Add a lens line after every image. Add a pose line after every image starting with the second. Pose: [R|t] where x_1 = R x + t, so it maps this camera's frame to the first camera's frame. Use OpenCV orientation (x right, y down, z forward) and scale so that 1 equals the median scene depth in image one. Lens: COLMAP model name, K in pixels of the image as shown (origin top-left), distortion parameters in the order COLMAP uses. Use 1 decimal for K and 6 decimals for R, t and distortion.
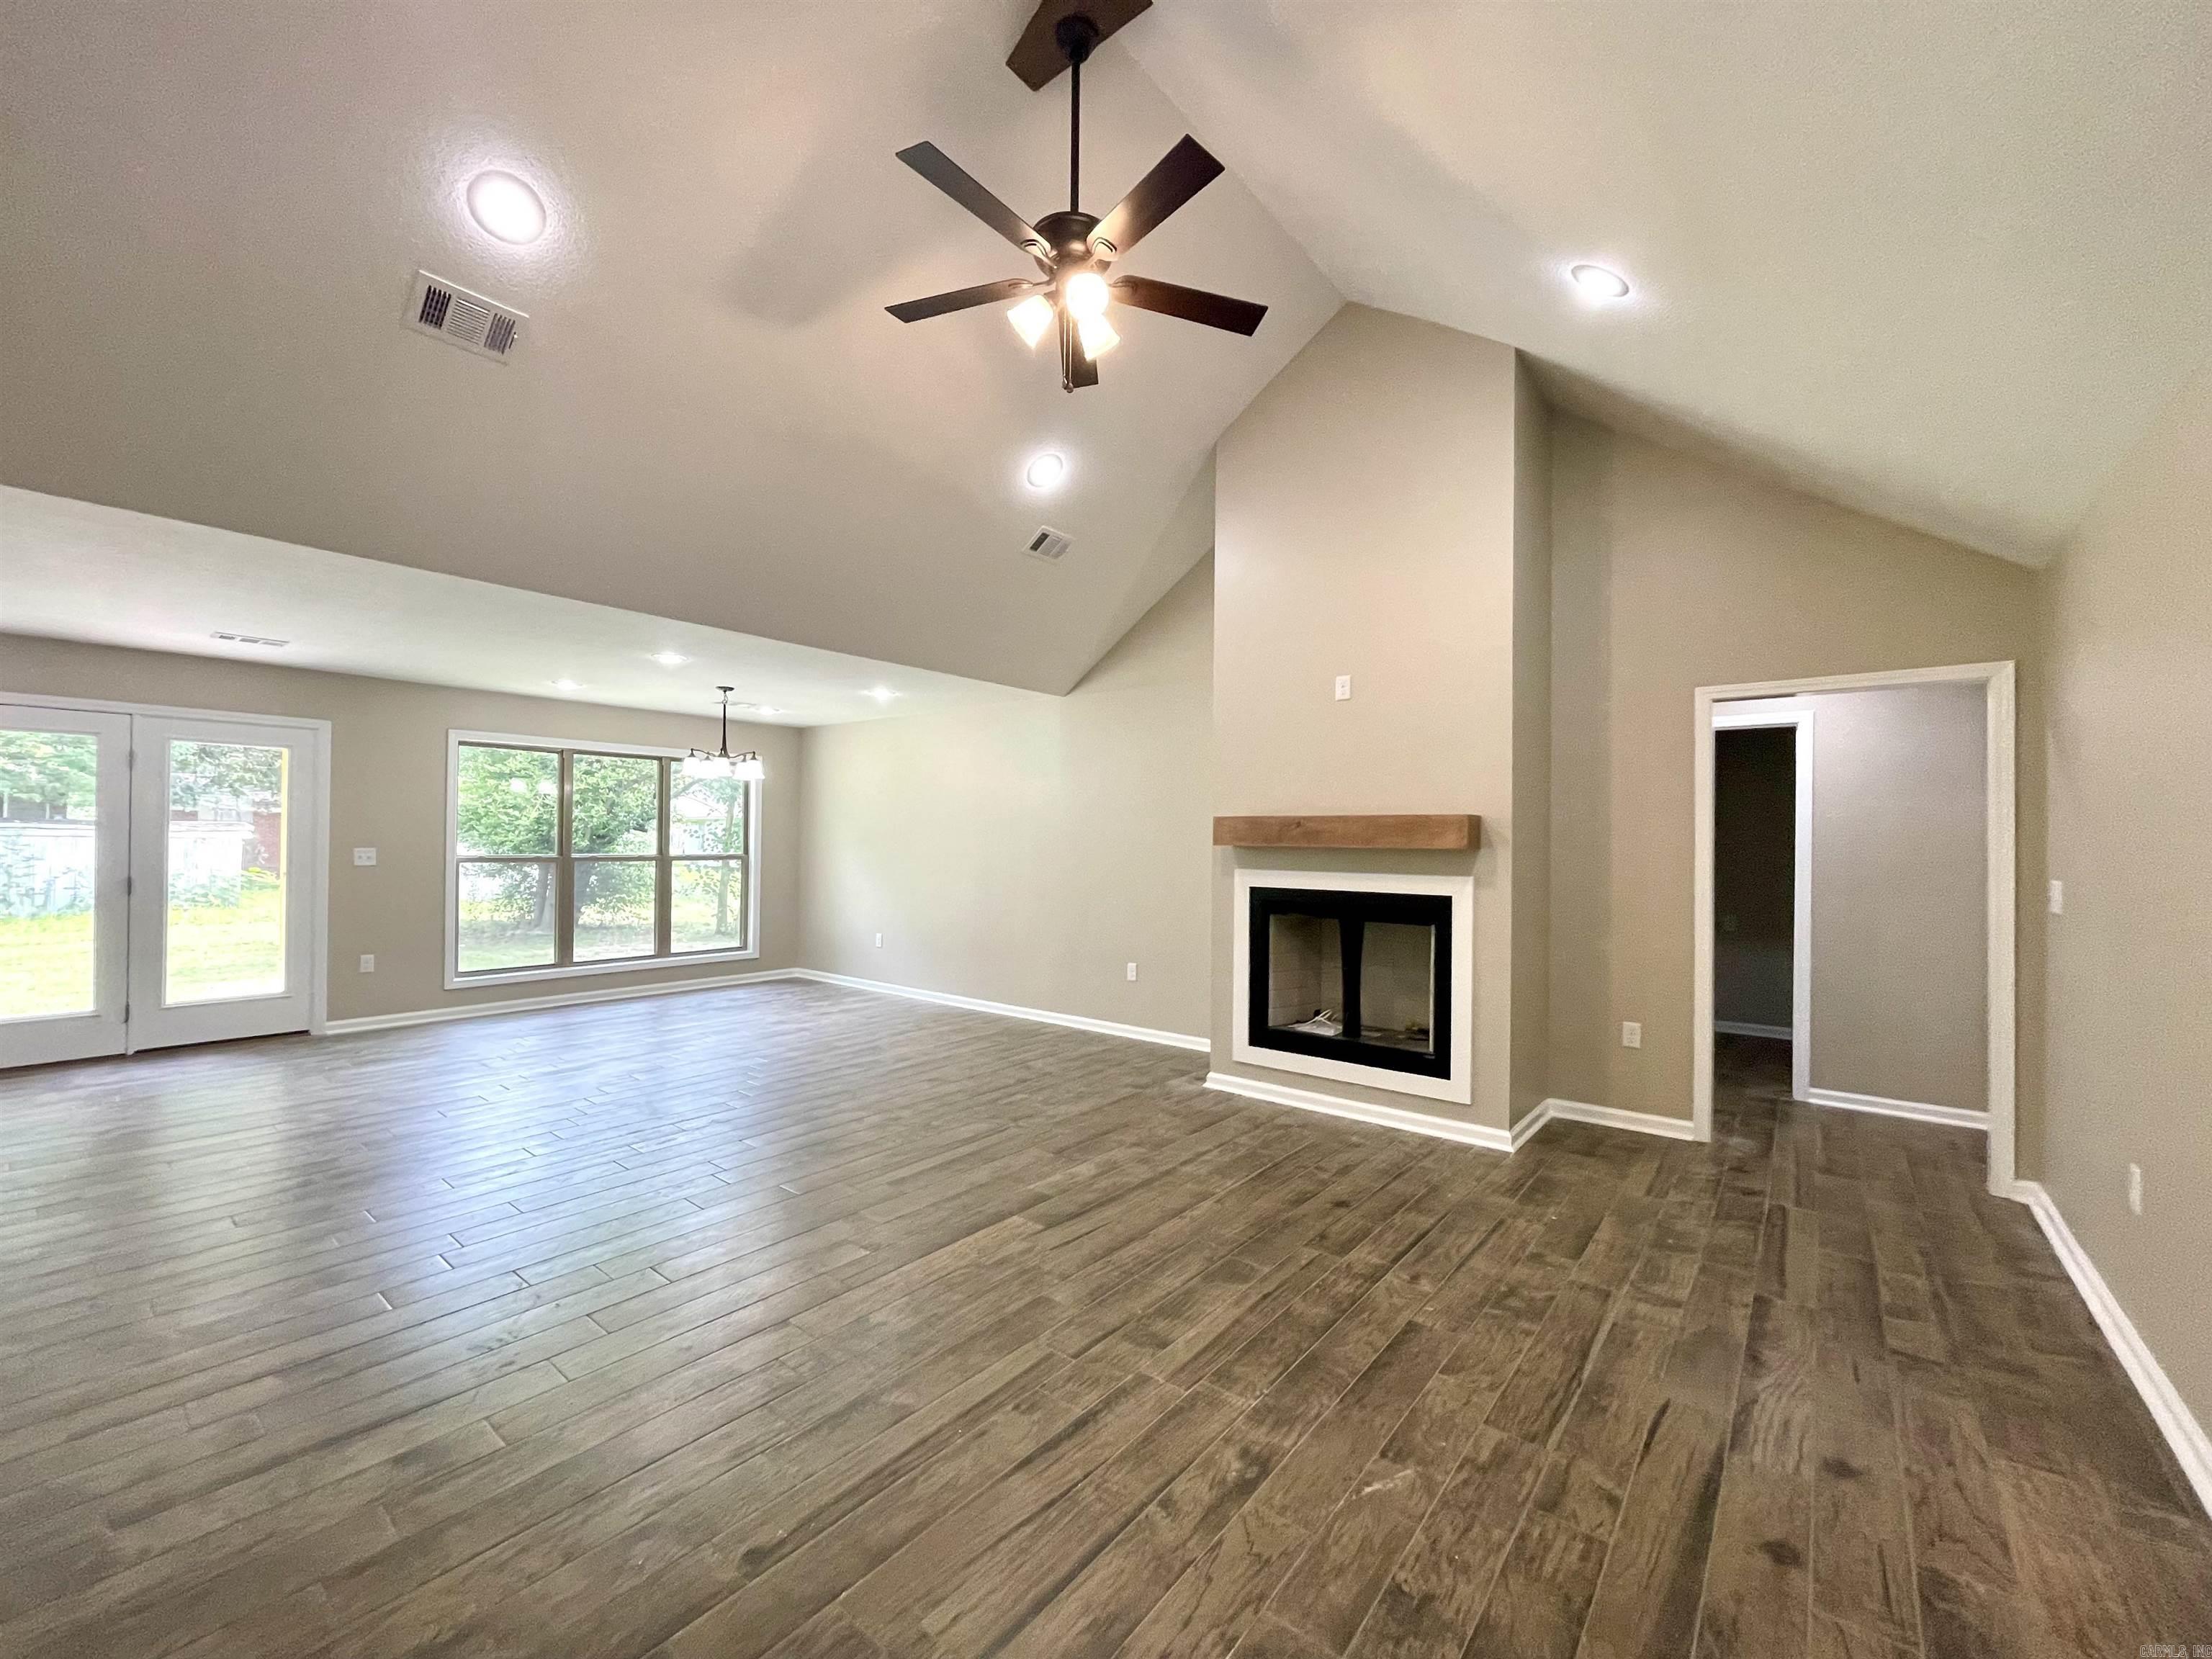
lens RADIAL K [[900.1, 0, 1088.7], [0, 900.1, 833.7], [0, 0, 1]] dist [-0.001924, -0.000038]
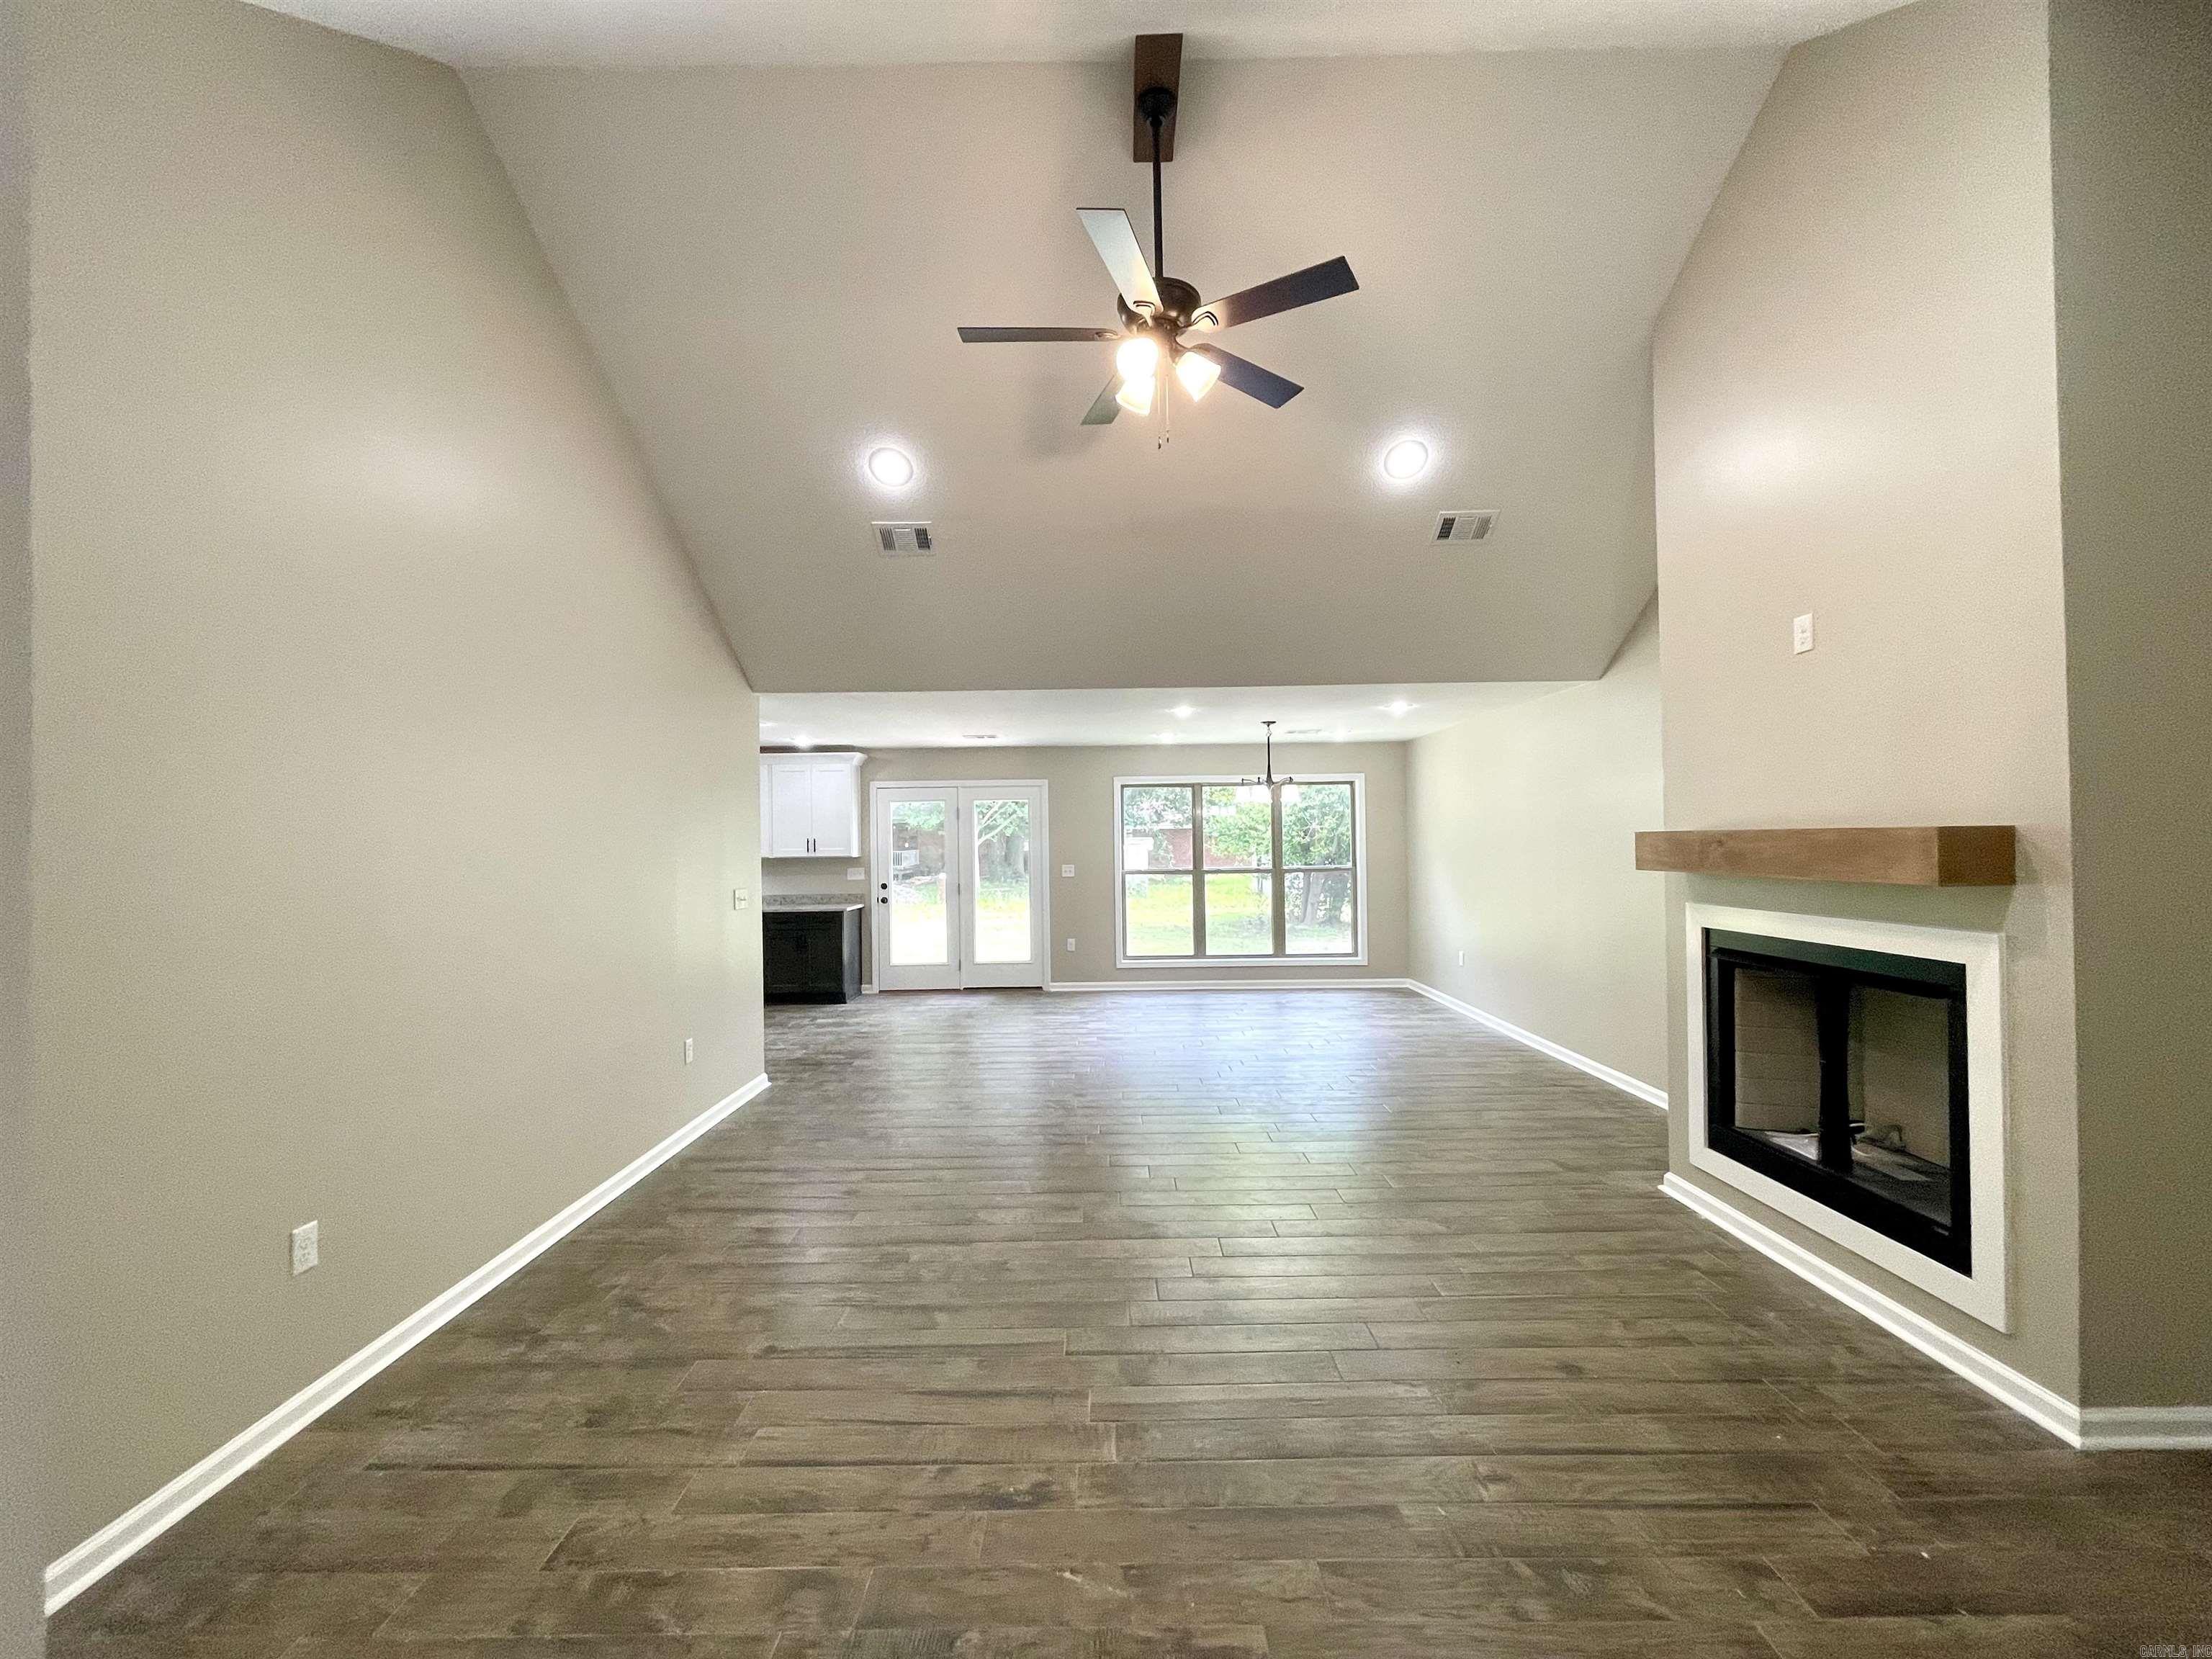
lens RADIAL K [[889.1, 0, 1085.7], [0, 889.1, 833.7], [0, 0, 1]] dist [-0.000862, -0.000211]
pose [[0.625758, -0.026566, -0.779565, 0.447478], [0.027556, 0.999549, -0.011944, -0.021960], [0.779531, -0.014007, 0.626208, 0.177025]]
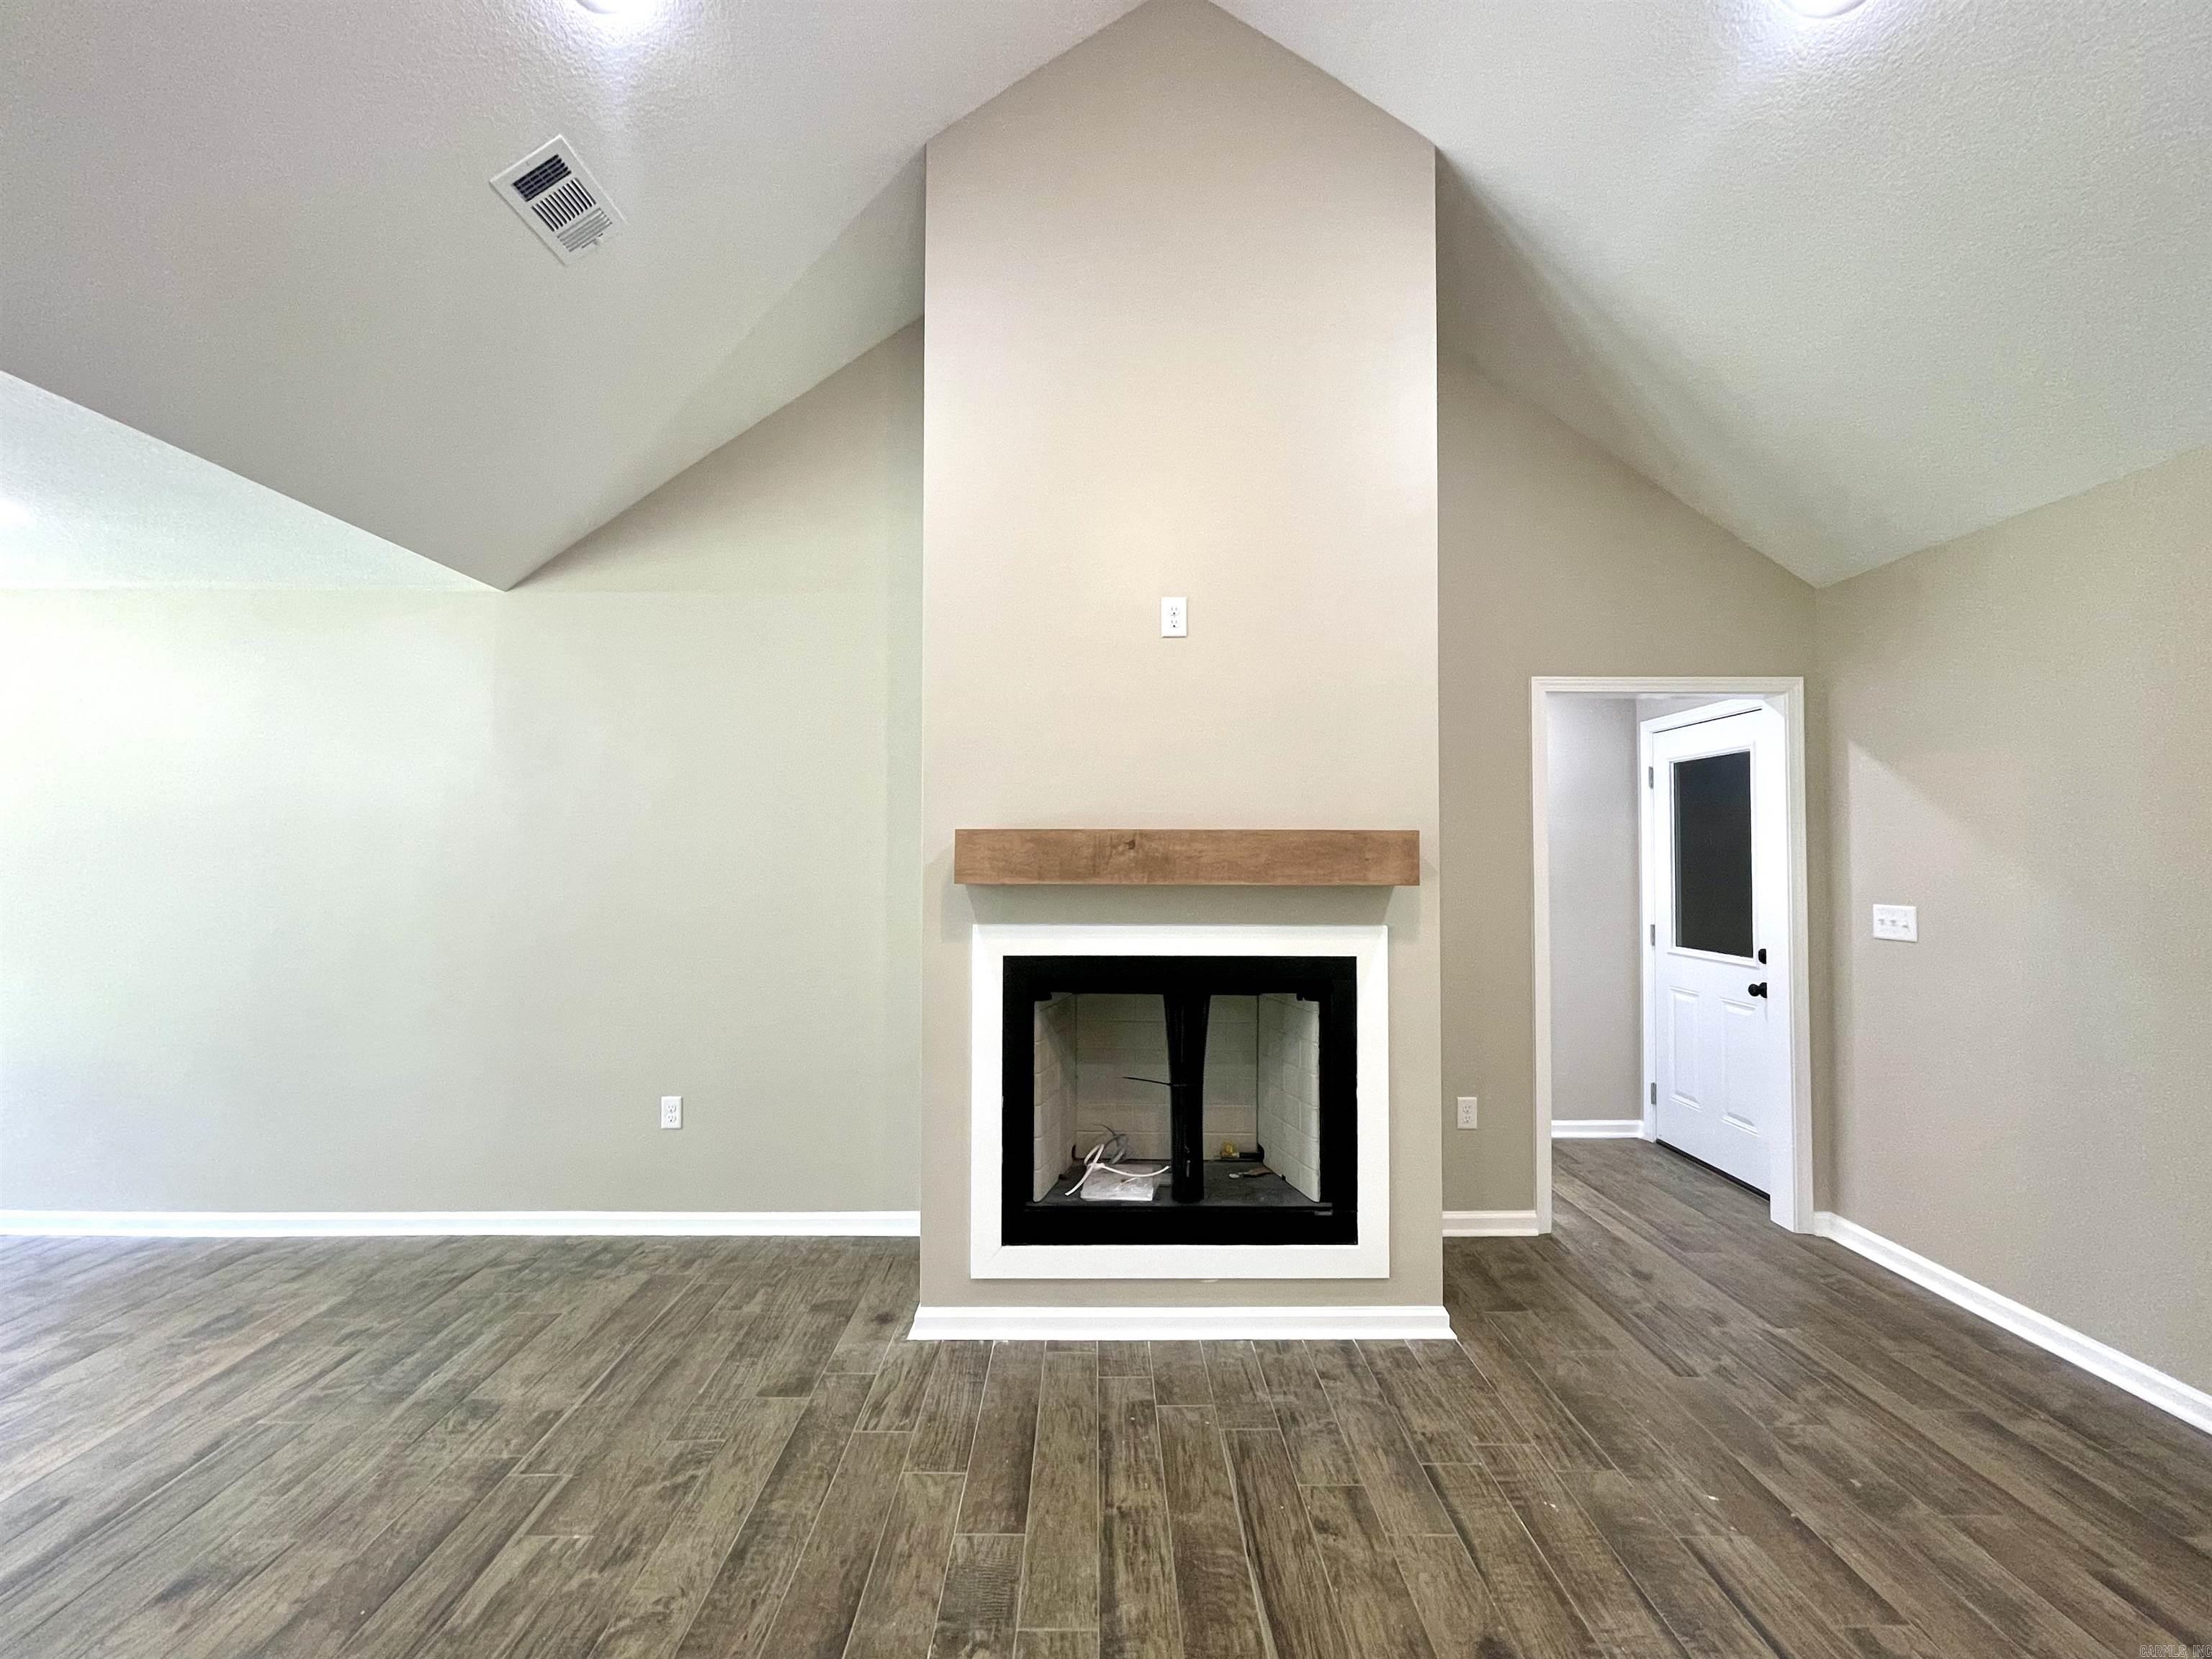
lens RADIAL K [[896.5, 0, 1095.9], [0, 896.5, 836.5], [0, 0, 1]] dist [-0.001917, 0.001030]
pose [[0.769719, 0.003673, 0.638372, -0.134490], [0.002531, 0.999958, -0.008805, -0.010154], [-0.638378, 0.008393, 0.769678, 0.562709]]
